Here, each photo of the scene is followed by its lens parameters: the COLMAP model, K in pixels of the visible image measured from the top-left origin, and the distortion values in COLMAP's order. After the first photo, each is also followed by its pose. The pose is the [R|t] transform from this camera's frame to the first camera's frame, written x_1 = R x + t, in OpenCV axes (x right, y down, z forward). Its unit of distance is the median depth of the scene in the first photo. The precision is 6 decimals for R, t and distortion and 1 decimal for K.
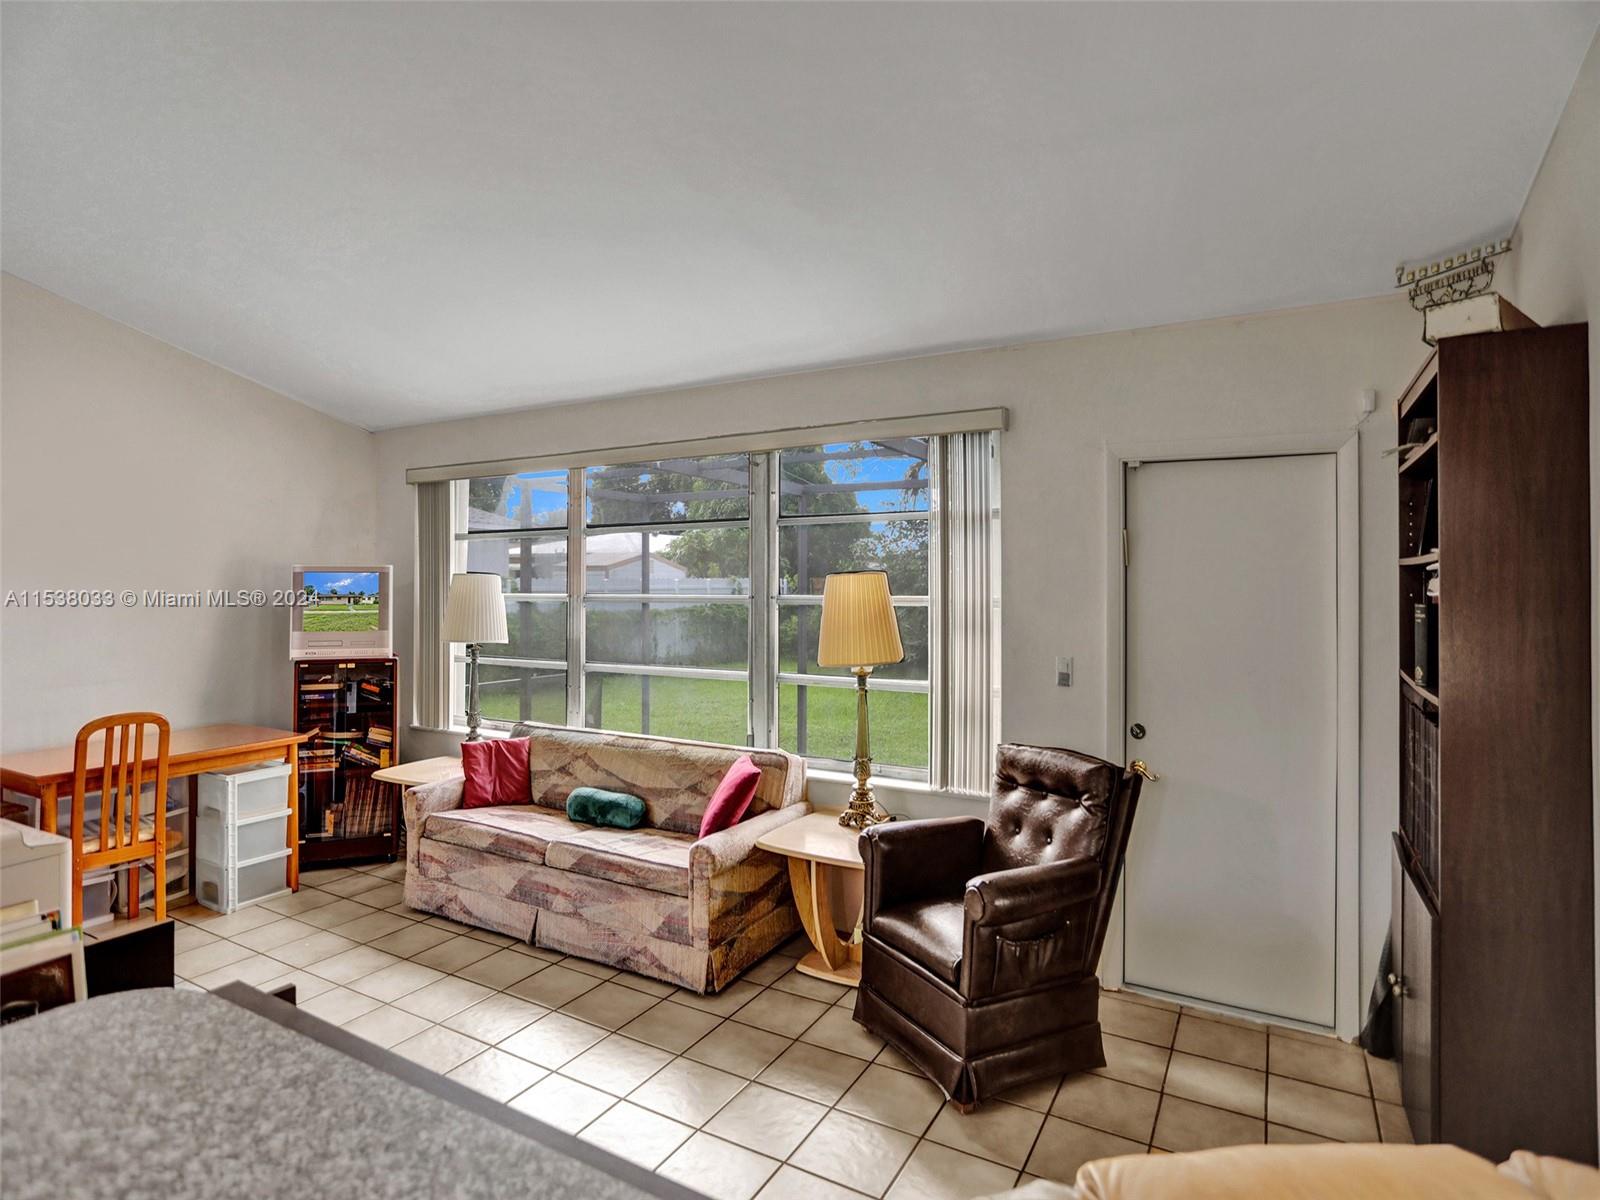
lens RADIAL K [[846.4, 0, 796.8], [0, 846.4, 583.6], [0, 0, 1]] dist [-0.017707, -0.000209]
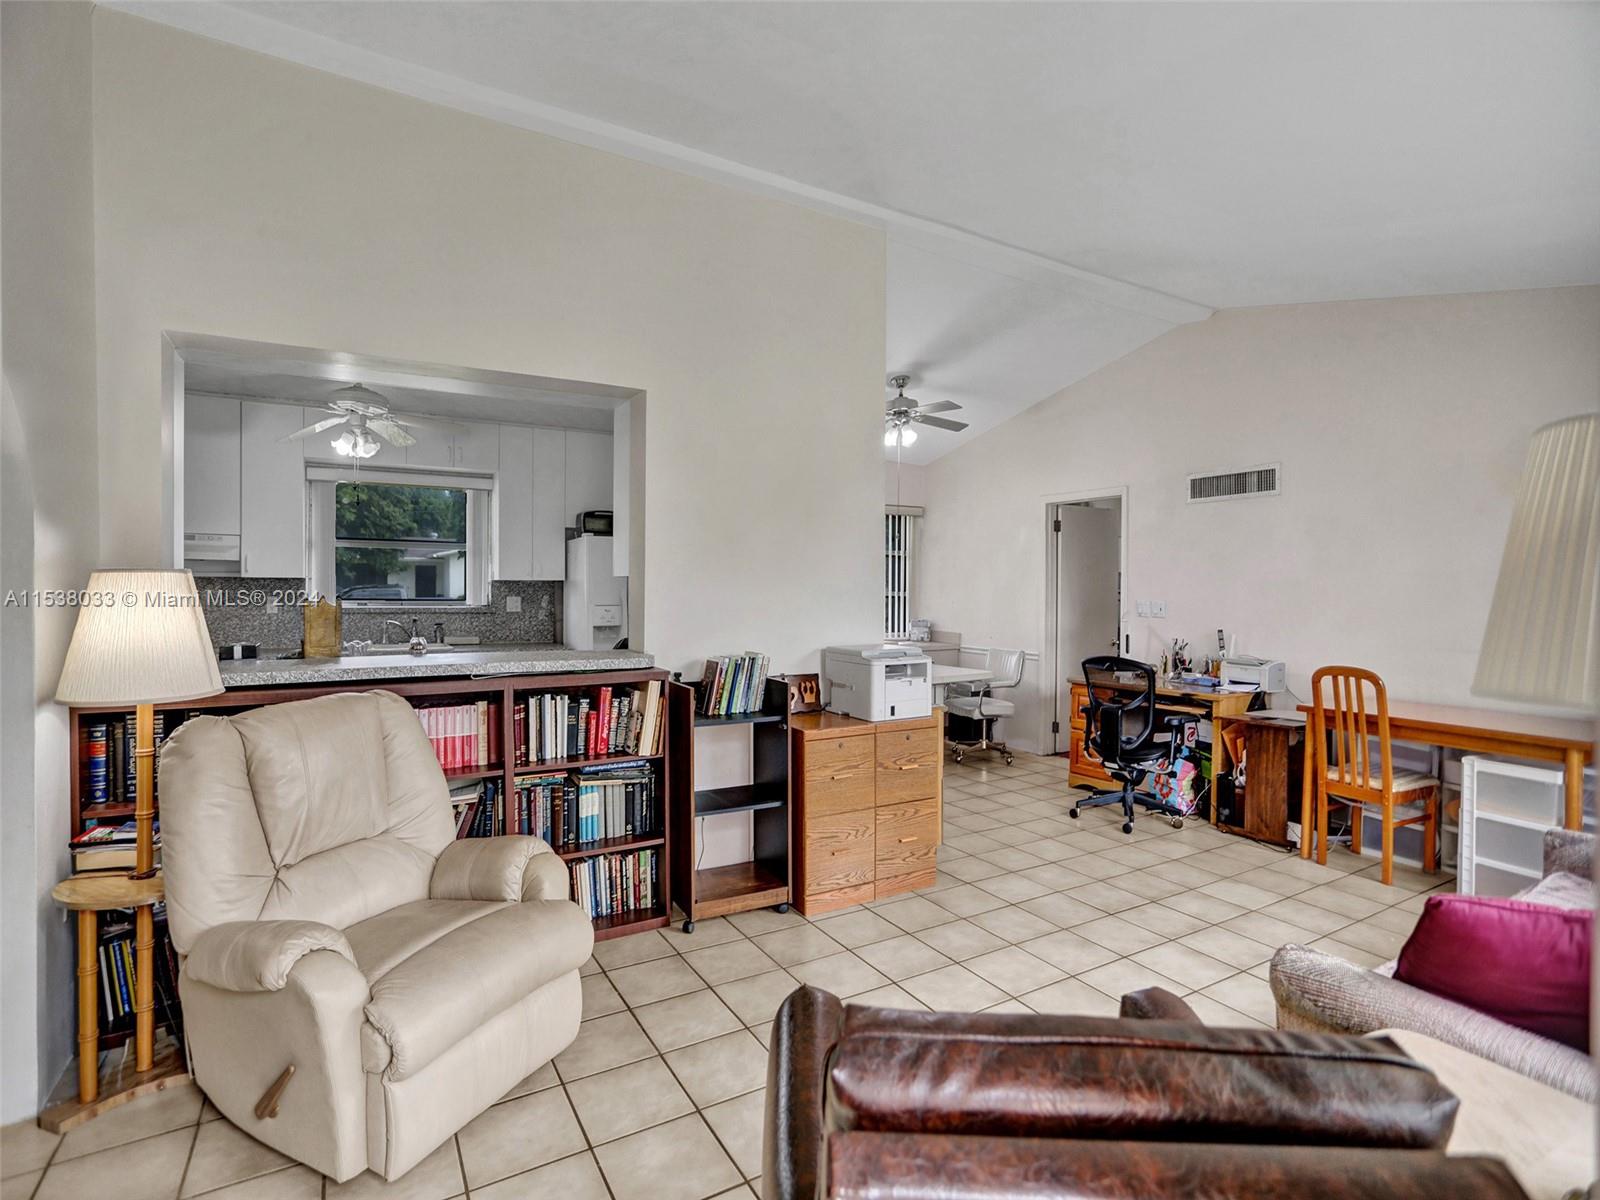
lens RADIAL K [[781.5, 0, 810.4], [0, 781.5, 590.9], [0, 0, 1]] dist [-0.028663, 0.001765]
pose [[-0.460392, 0.002174, -0.887713, 0.419055], [-0.011832, 0.999893, 0.008585, 0.047101], [0.887637, 0.014456, -0.460317, 0.754784]]
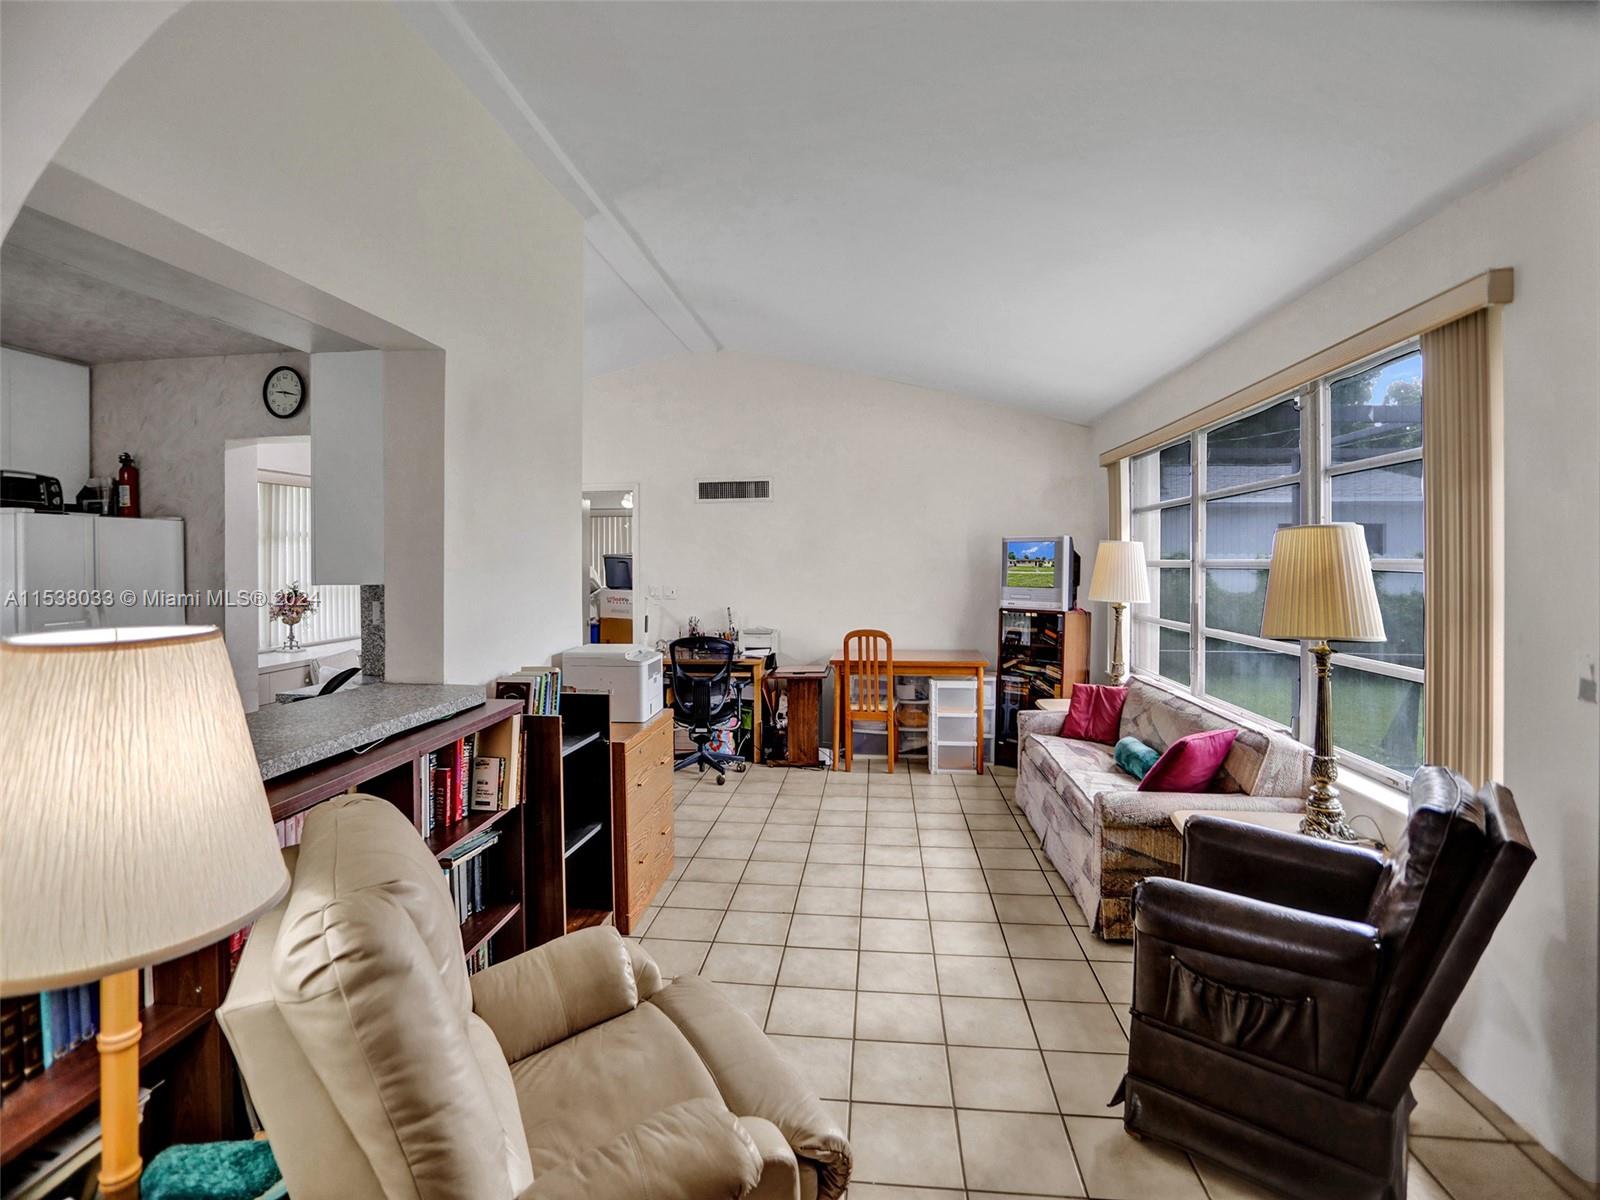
lens RADIAL K [[781.5, 0, 794.6], [0, 781.5, 559.7], [0, 0, 1]] dist [-0.028663, 0.001765]
pose [[0.418299, -0.001317, -0.908309, 0.477105], [0.000165, 0.999999, -0.001374, 0.018721], [0.908309, 0.000425, 0.418299, 0.208617]]
